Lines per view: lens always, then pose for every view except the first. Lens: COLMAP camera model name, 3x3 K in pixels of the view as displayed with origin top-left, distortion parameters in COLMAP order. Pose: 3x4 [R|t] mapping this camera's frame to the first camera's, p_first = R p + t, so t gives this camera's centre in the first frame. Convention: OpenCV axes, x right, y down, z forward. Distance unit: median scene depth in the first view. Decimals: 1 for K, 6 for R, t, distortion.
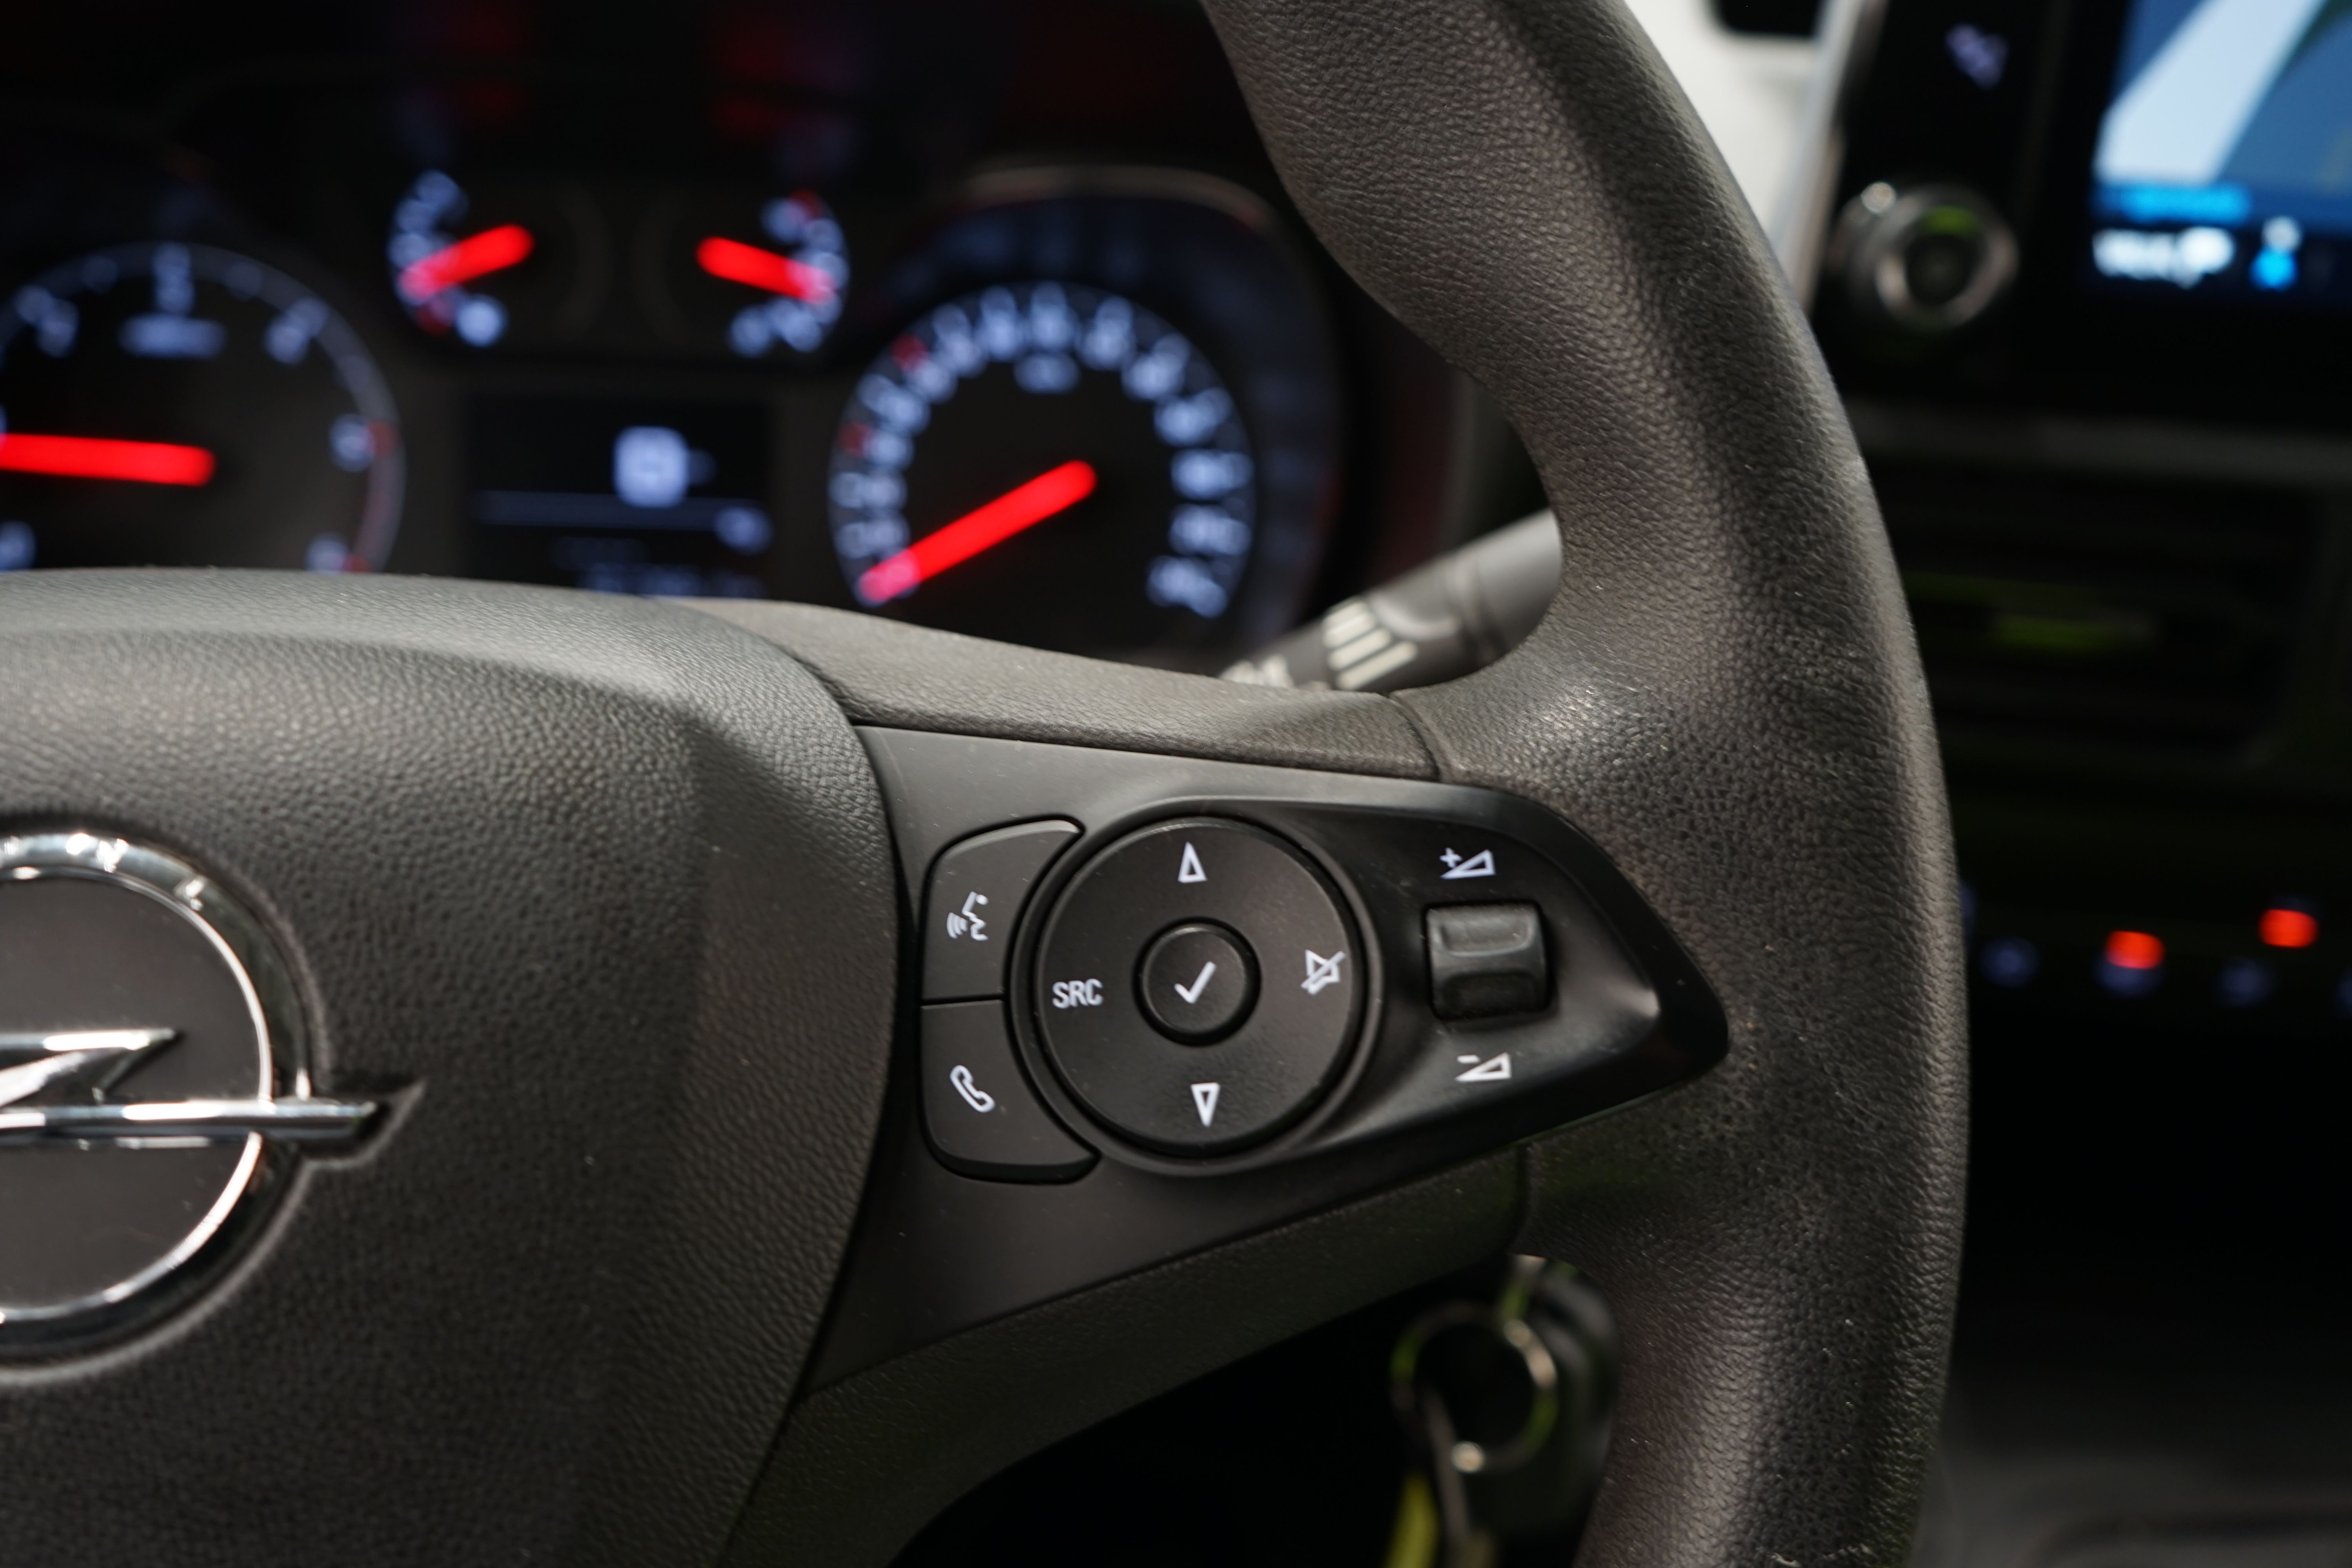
lens RADIAL K [[2022.3, 0, 1176.1], [0, 2022.3, 777.0], [0, 0, 1]] dist [0.005596, -0.020129]
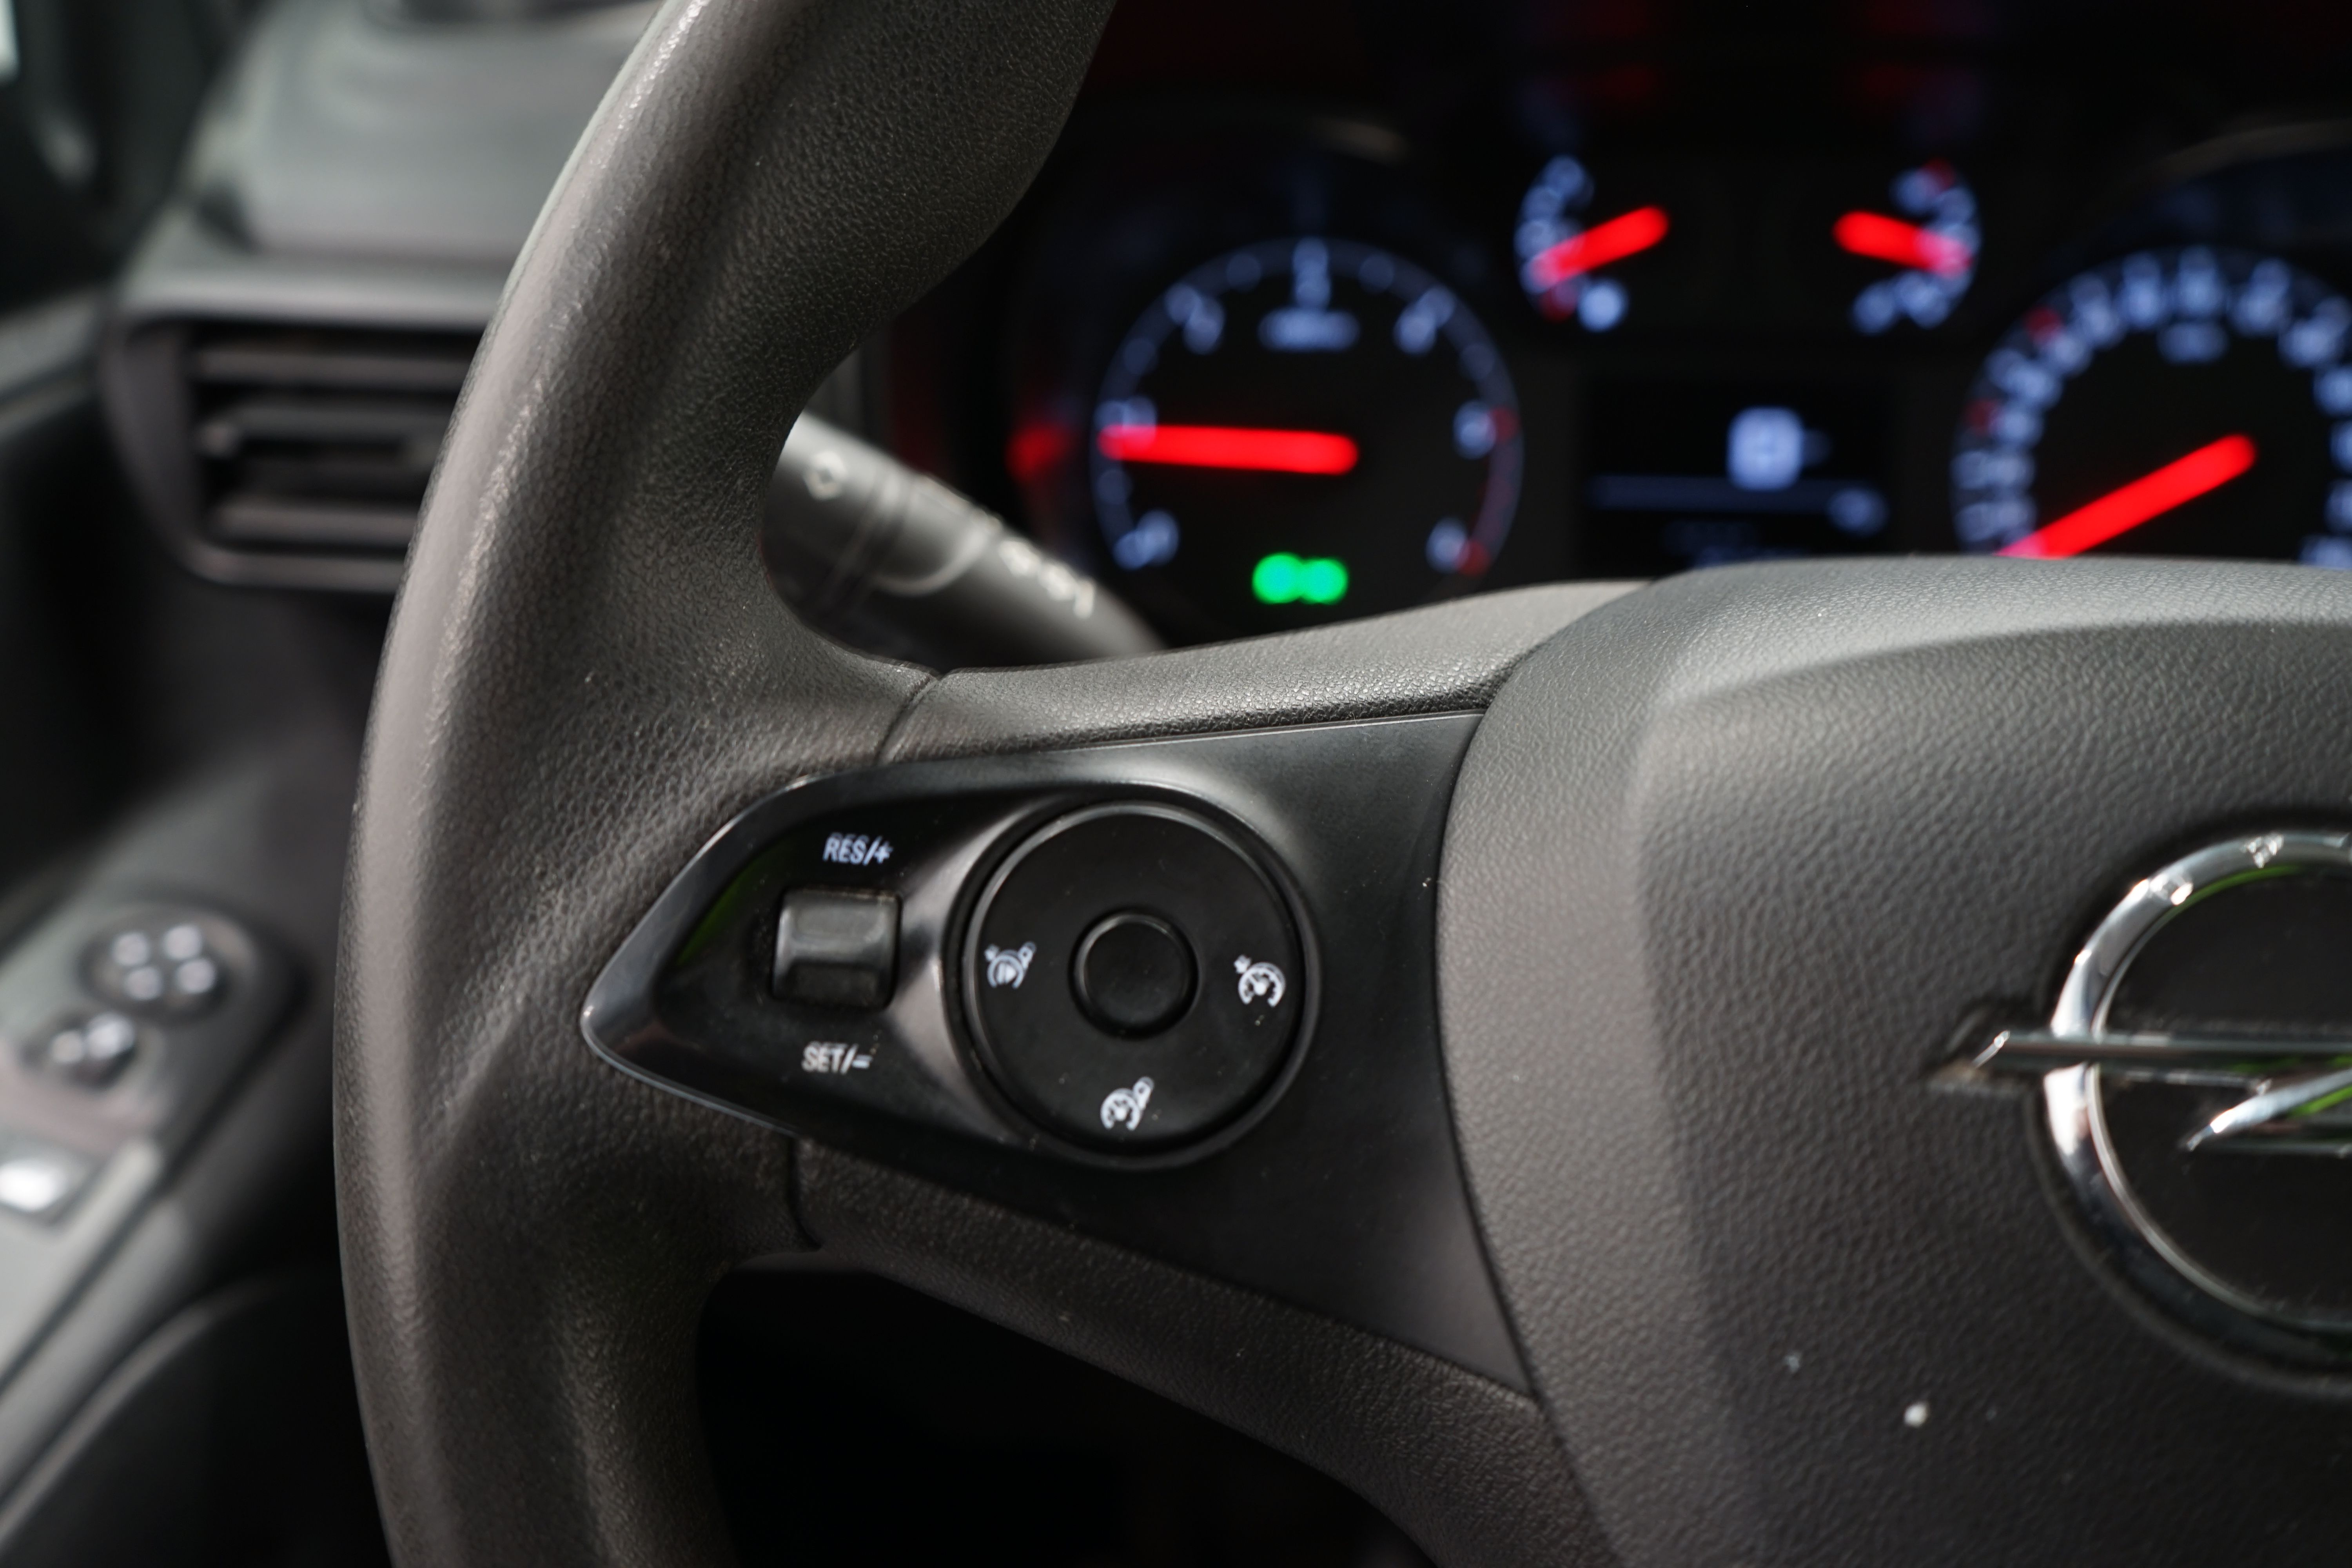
lens RADIAL K [[2022.3, 0, 1174.9], [0, 2022.3, 790.3], [0, 0, 1]] dist [0.005596, -0.020129]
pose [[0.975839, 0.018869, -0.217673, -0.323047], [-0.015725, 0.999746, 0.016167, 0.001592], [0.217923, -0.012354, 0.975888, -0.026338]]
